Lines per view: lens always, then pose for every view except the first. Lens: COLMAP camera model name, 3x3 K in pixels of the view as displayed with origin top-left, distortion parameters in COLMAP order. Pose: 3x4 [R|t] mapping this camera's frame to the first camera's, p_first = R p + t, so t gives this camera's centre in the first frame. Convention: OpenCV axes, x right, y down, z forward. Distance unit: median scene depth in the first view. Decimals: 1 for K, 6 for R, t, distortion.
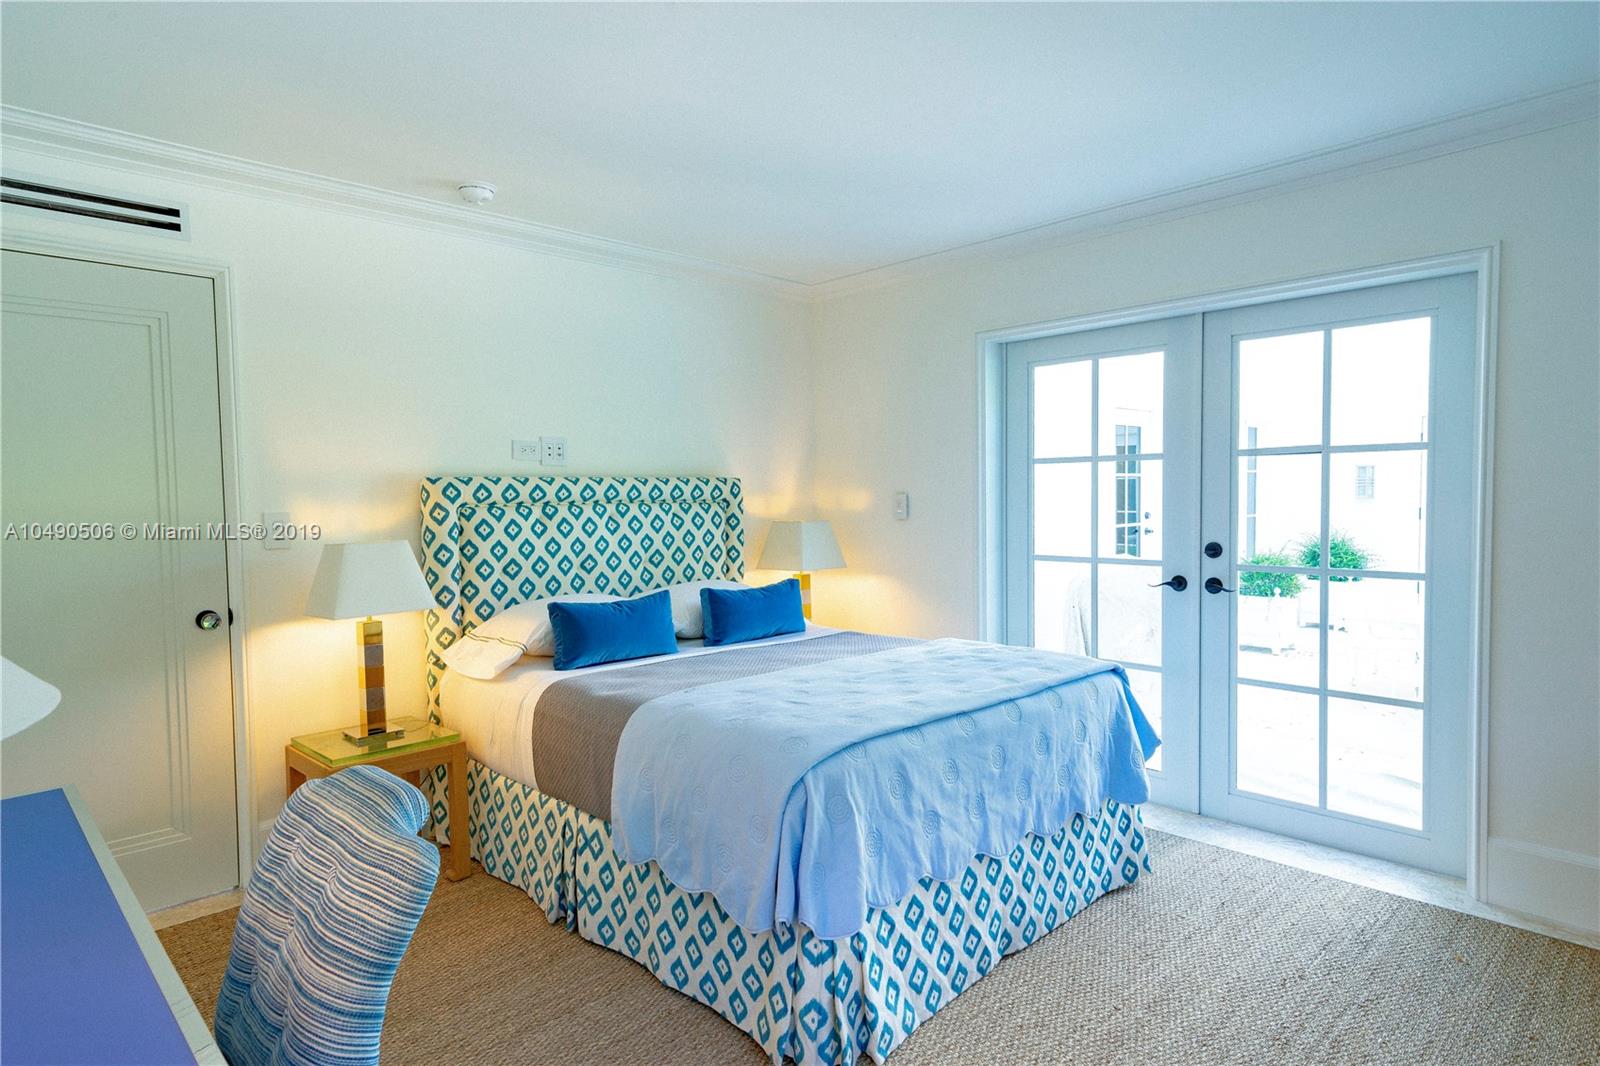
lens RADIAL K [[908.9, 0, 800.0], [0, 908.9, 533.0], [0, 0, 1]] dist [-0.000341, 0.000006]
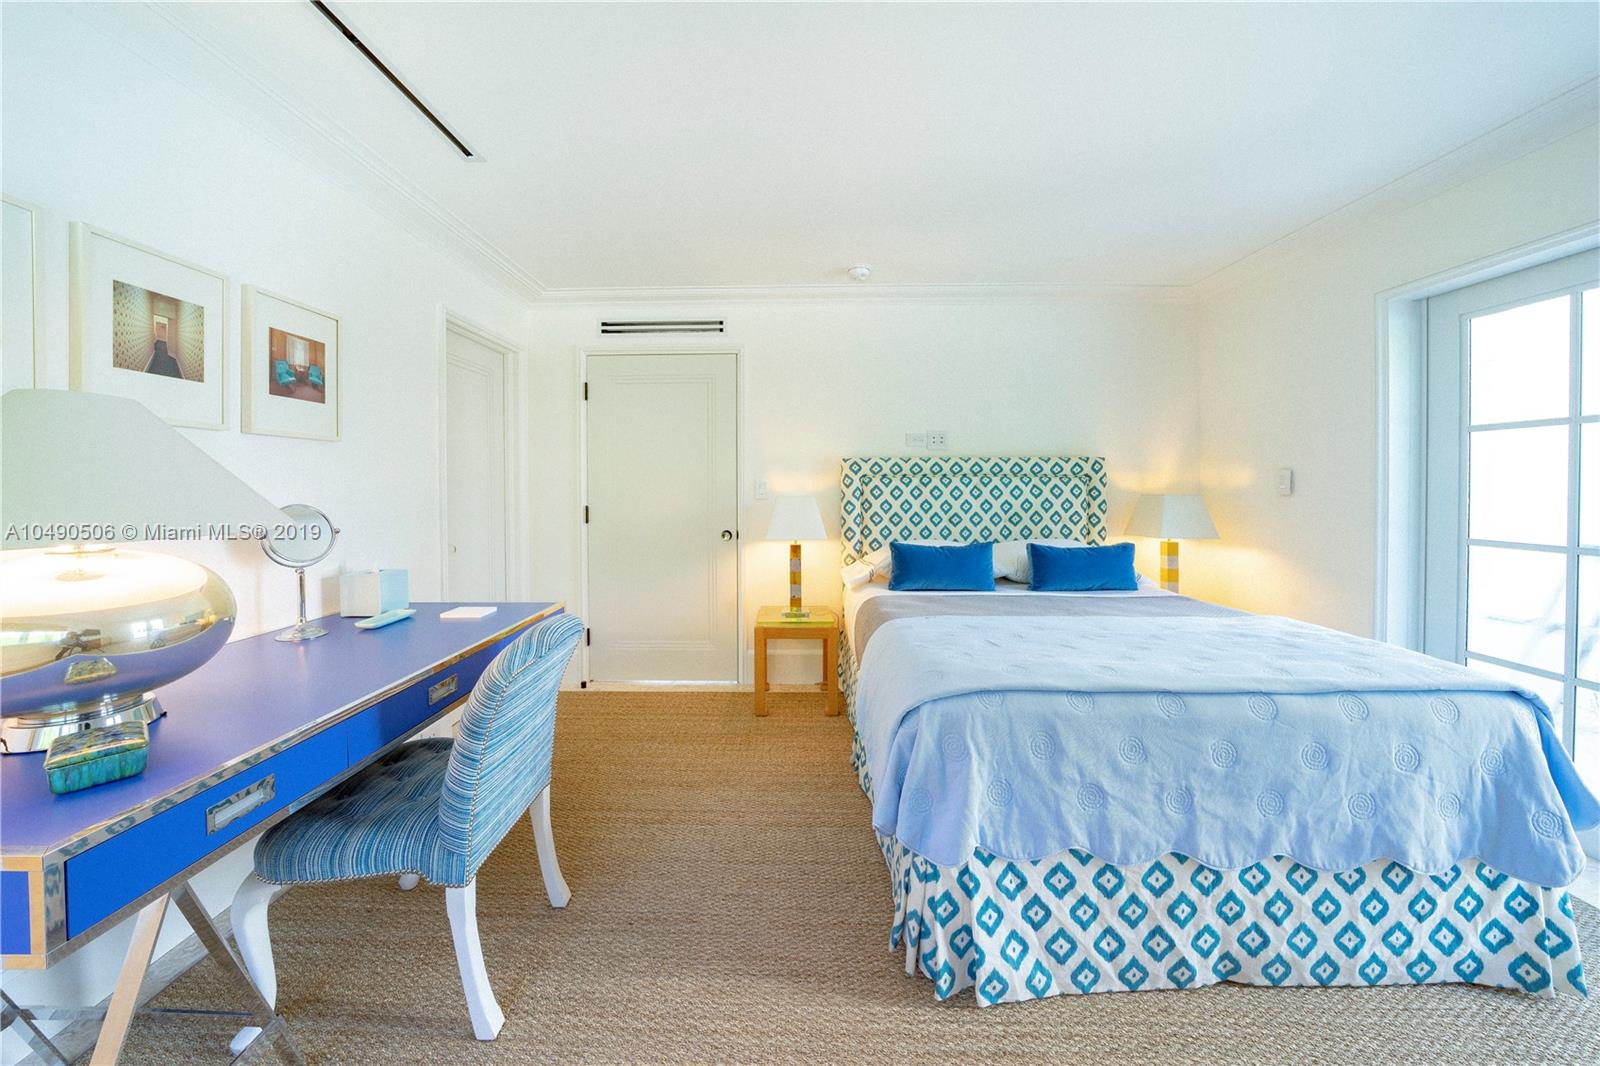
lens RADIAL K [[557.1, 0, 774.0], [0, 557.1, 497.2], [0, 0, 1]] dist [-0.036444, 0.004544]
pose [[0.690155, 0.023732, -0.723272, 0.277433], [-0.037169, 0.999305, -0.002677, 0.018413], [0.722706, 0.028731, 0.690558, 0.313249]]
